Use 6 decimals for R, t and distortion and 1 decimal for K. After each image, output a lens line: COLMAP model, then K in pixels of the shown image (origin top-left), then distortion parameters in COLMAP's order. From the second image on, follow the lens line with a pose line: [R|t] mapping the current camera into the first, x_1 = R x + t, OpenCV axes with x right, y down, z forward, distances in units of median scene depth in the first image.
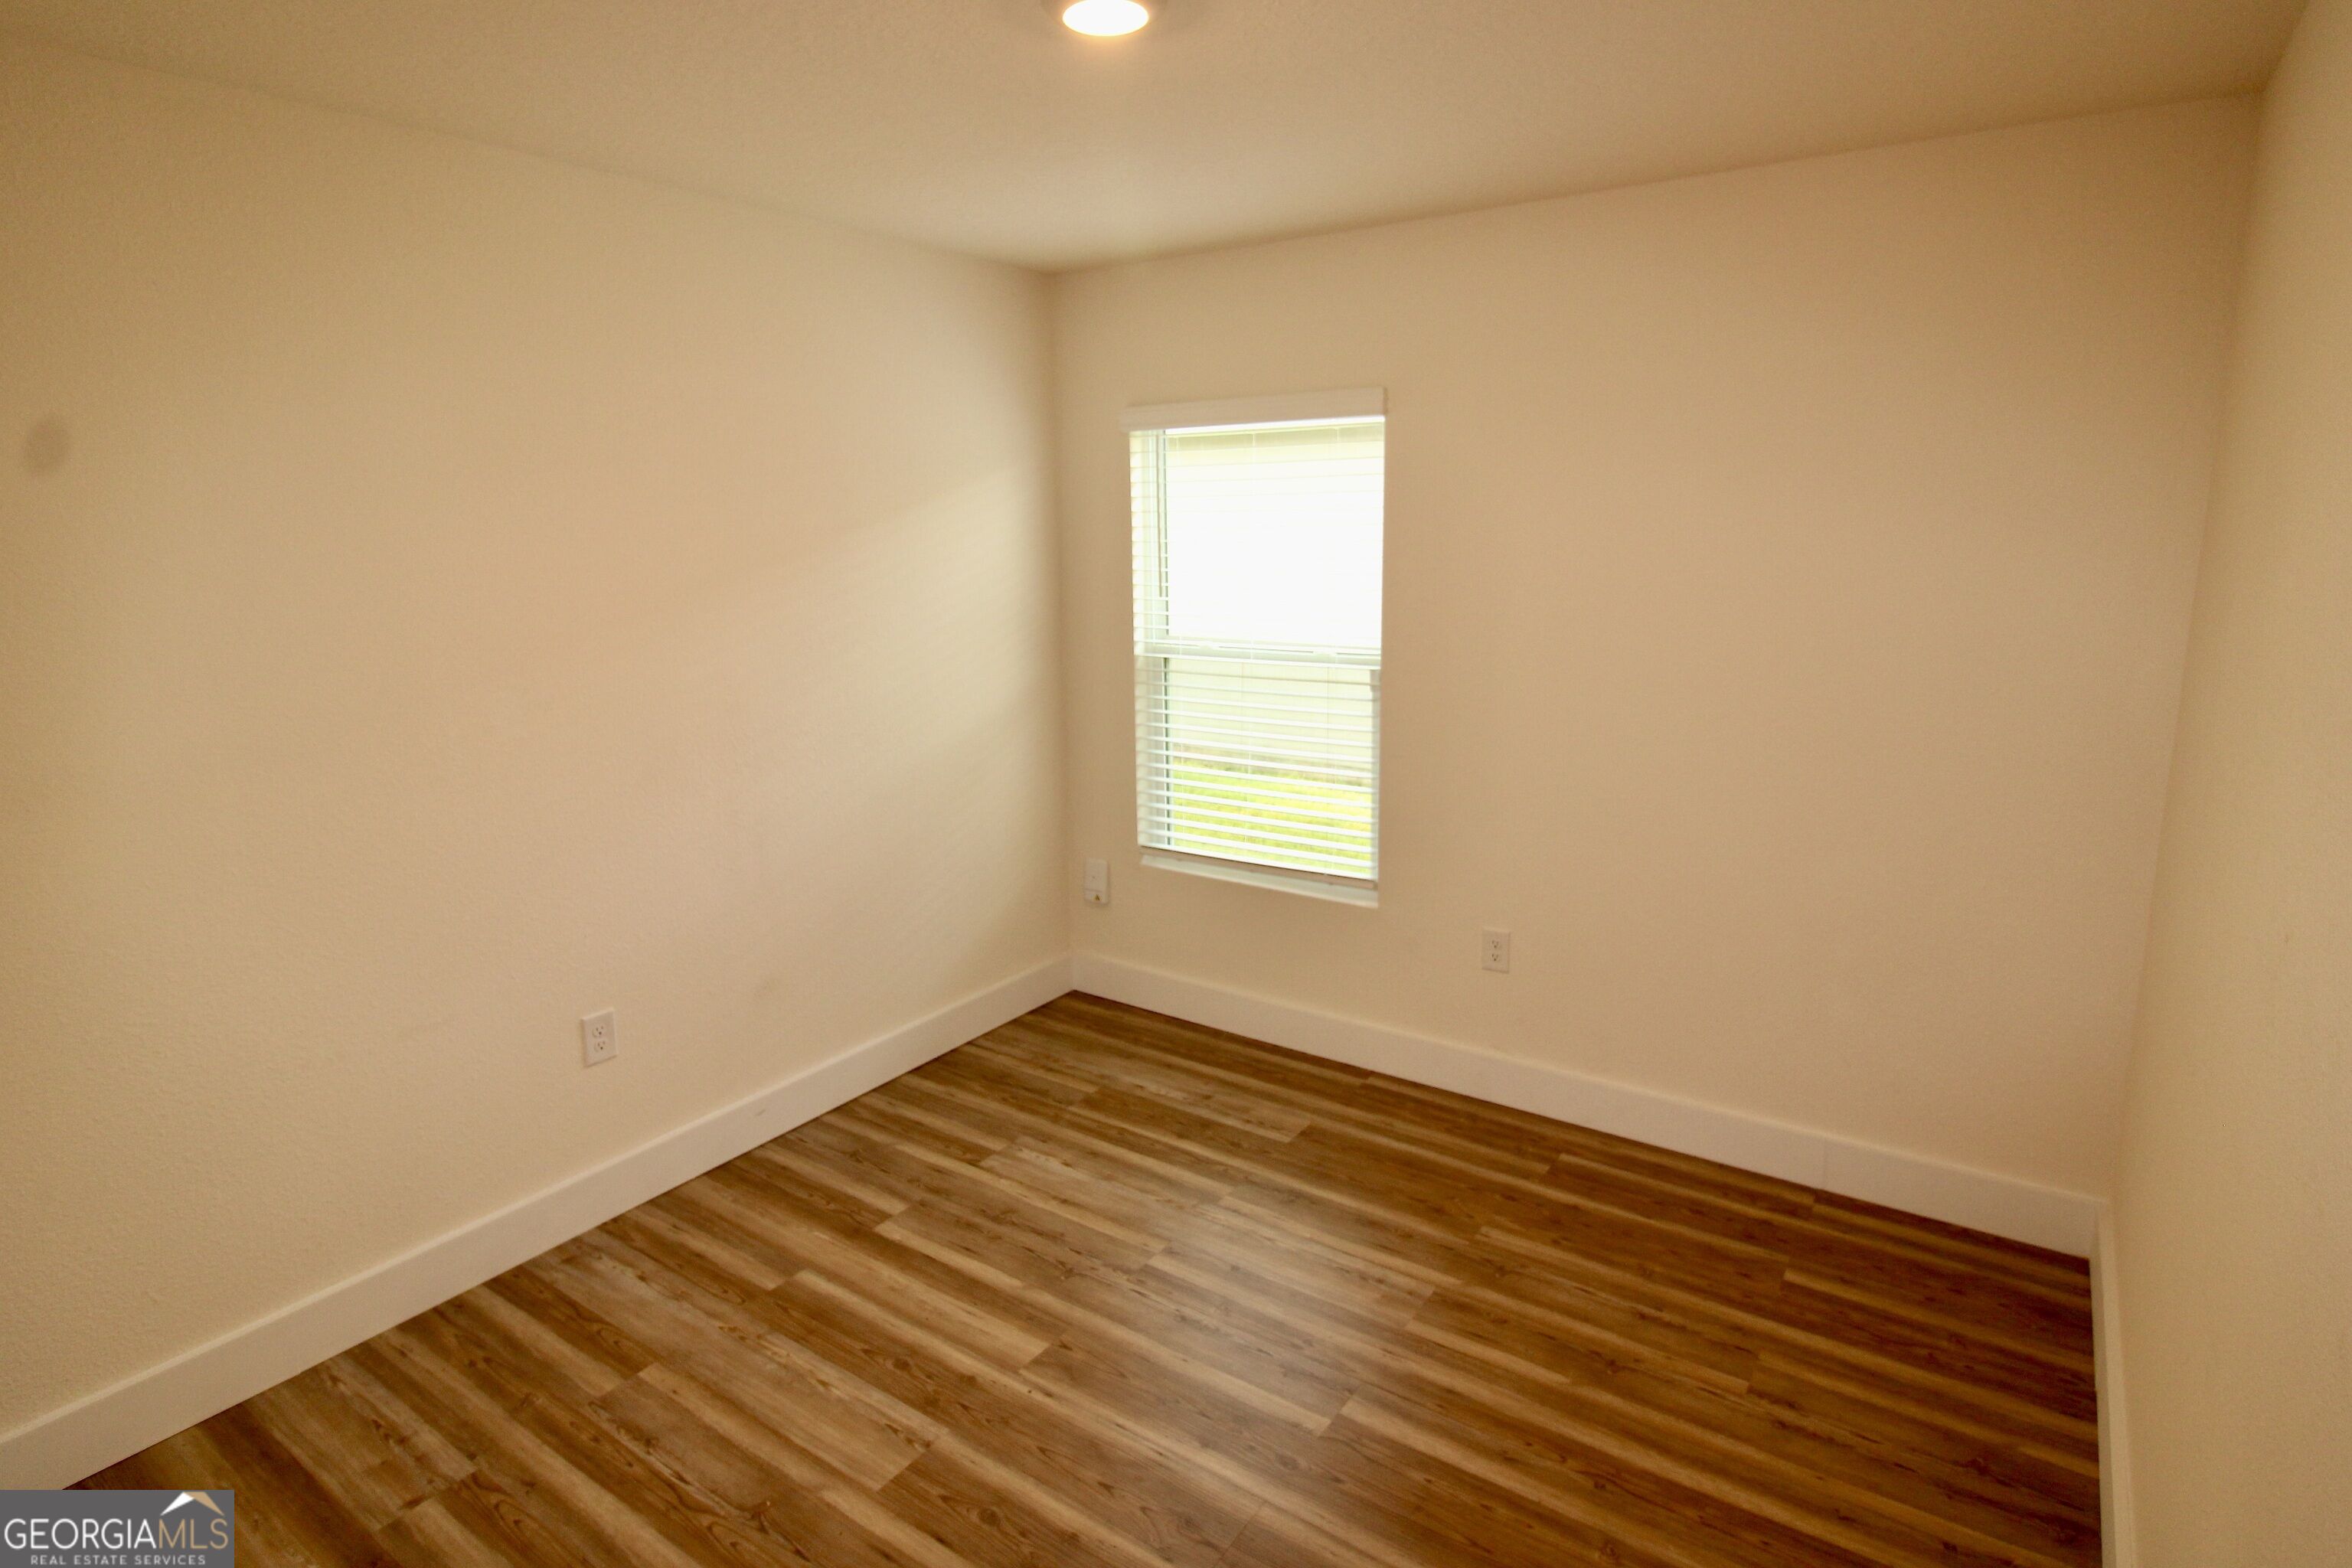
lens RADIAL K [[1256.8, 0, 1182.4], [0, 1256.8, 763.9], [0, 0, 1]] dist [0.022768, 0.000103]
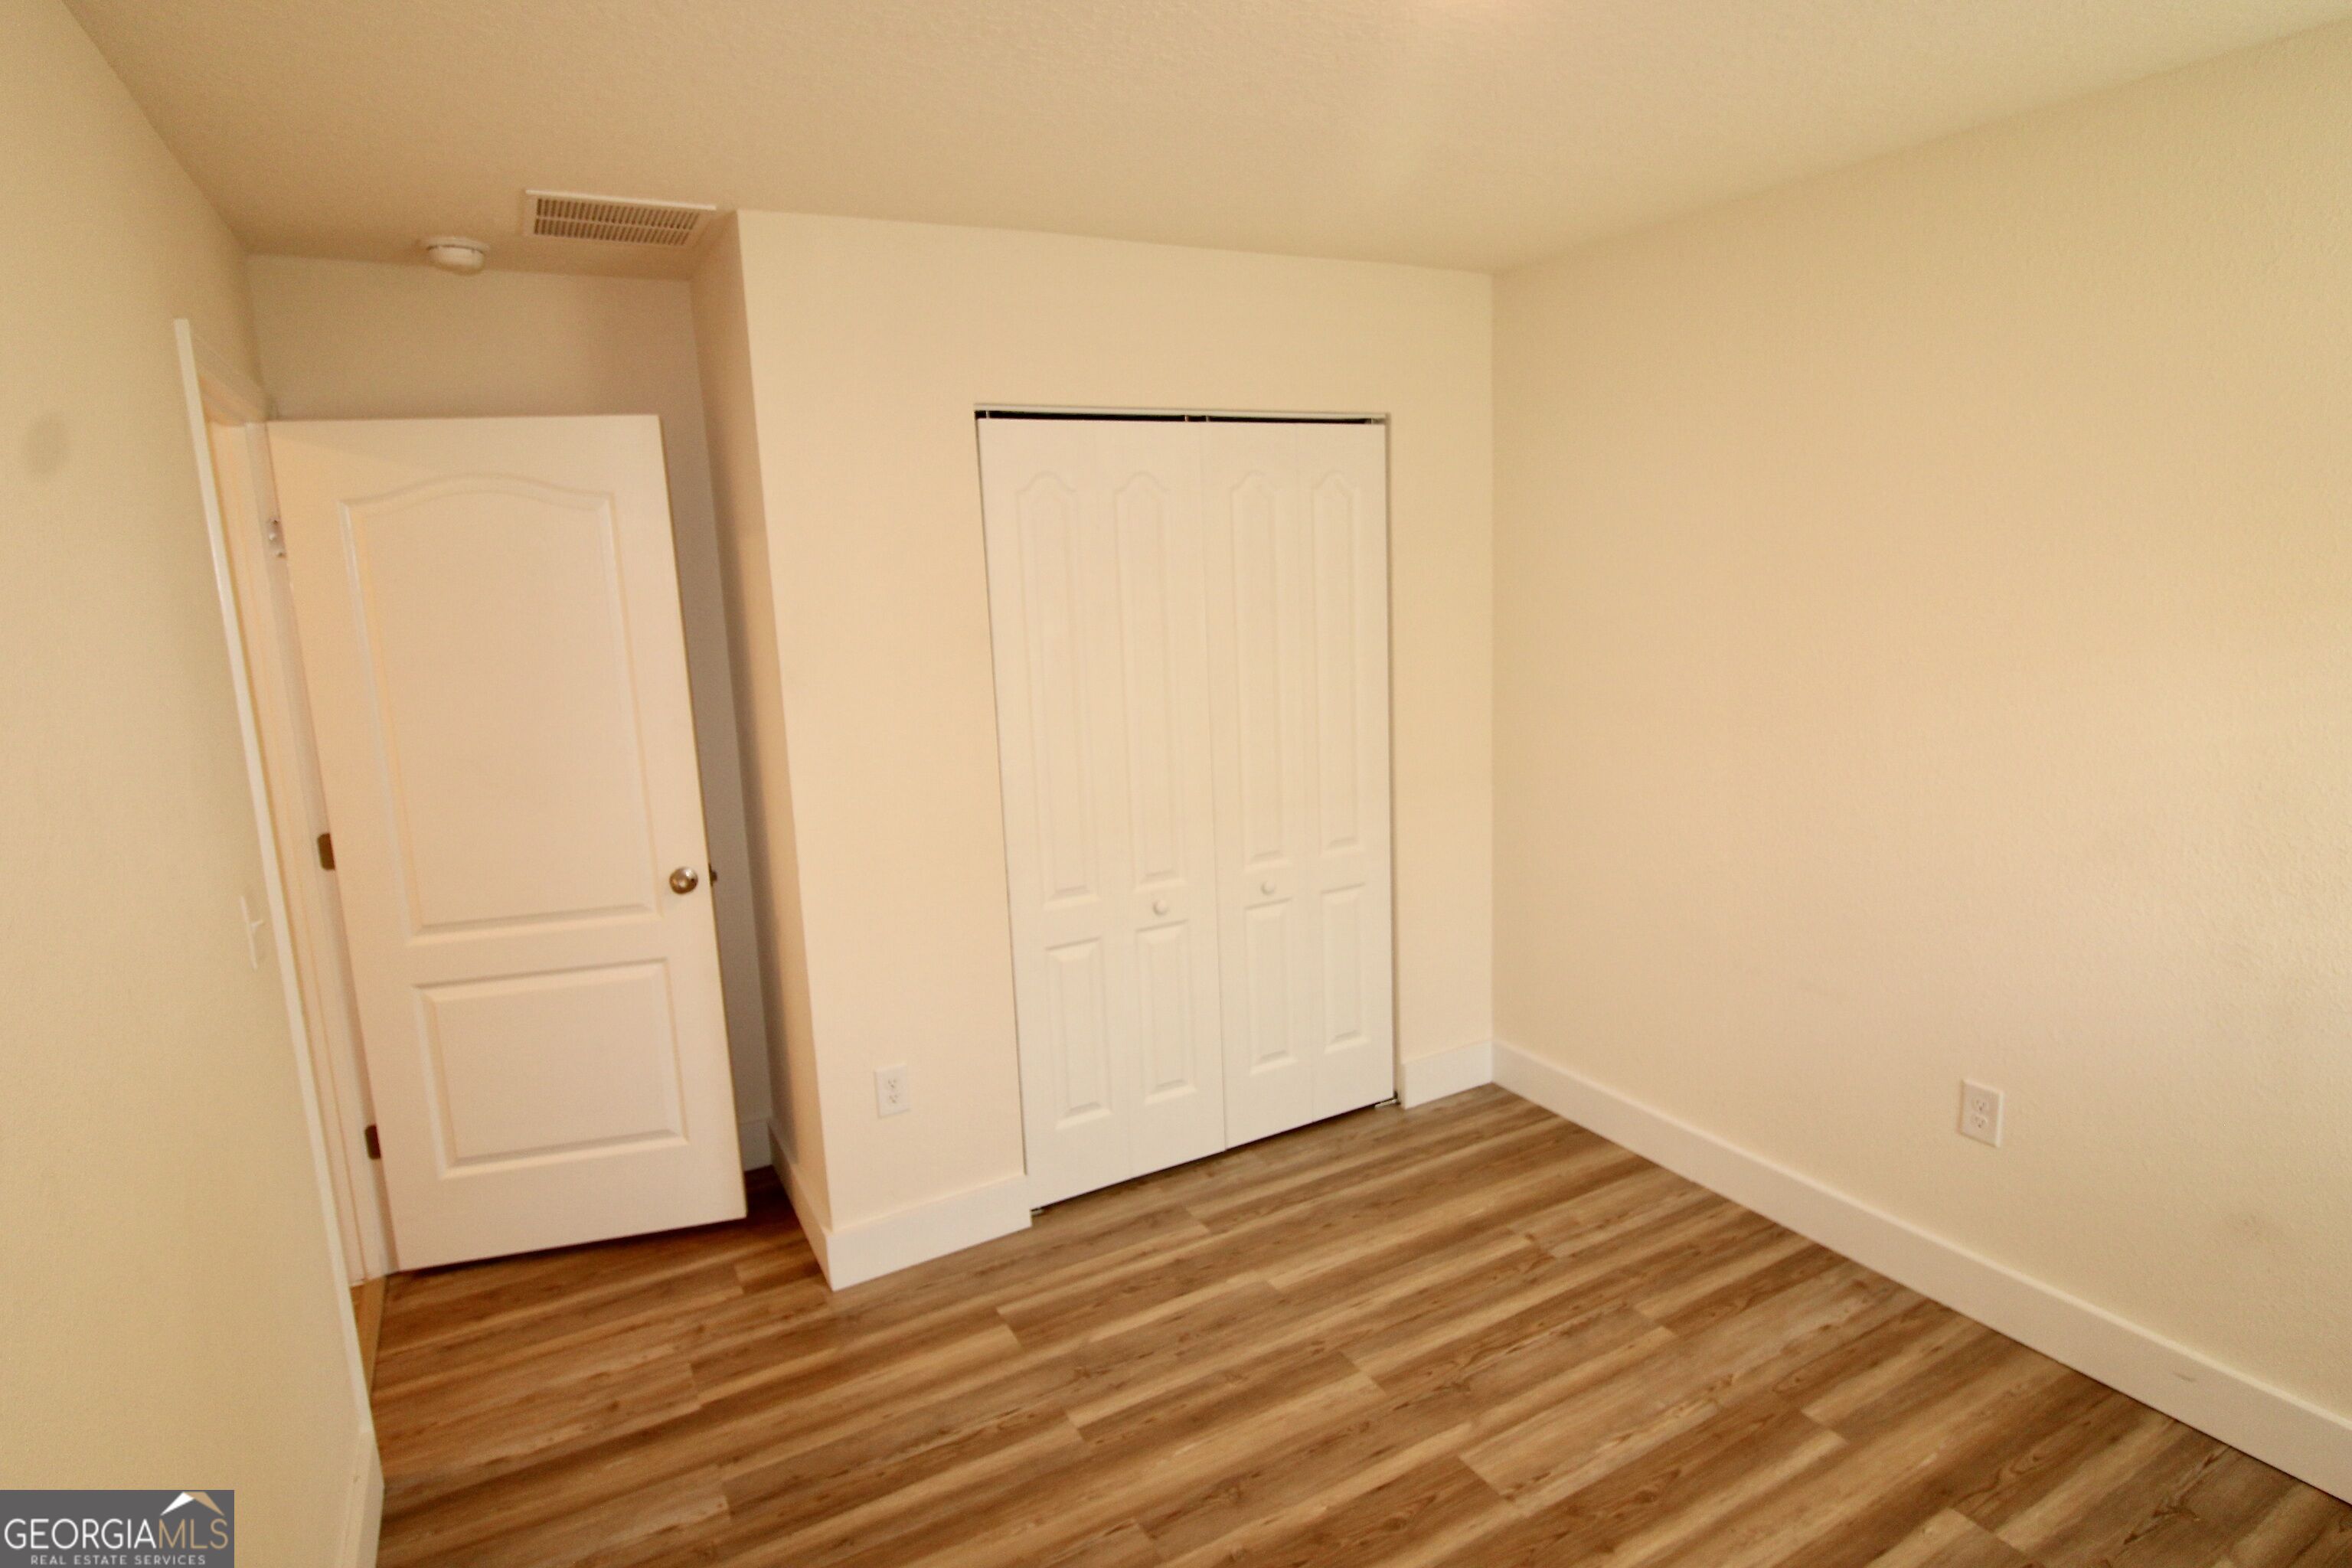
lens RADIAL K [[1256.8, 0, 1185.1], [0, 1256.8, 787.2], [0, 0, 1]] dist [0.022768, 0.000103]
pose [[-0.443503, 0.189536, -0.876003, 0.612588], [-0.130713, 0.953256, 0.272428, -0.198488], [0.886690, 0.235328, -0.397997, 0.970764]]
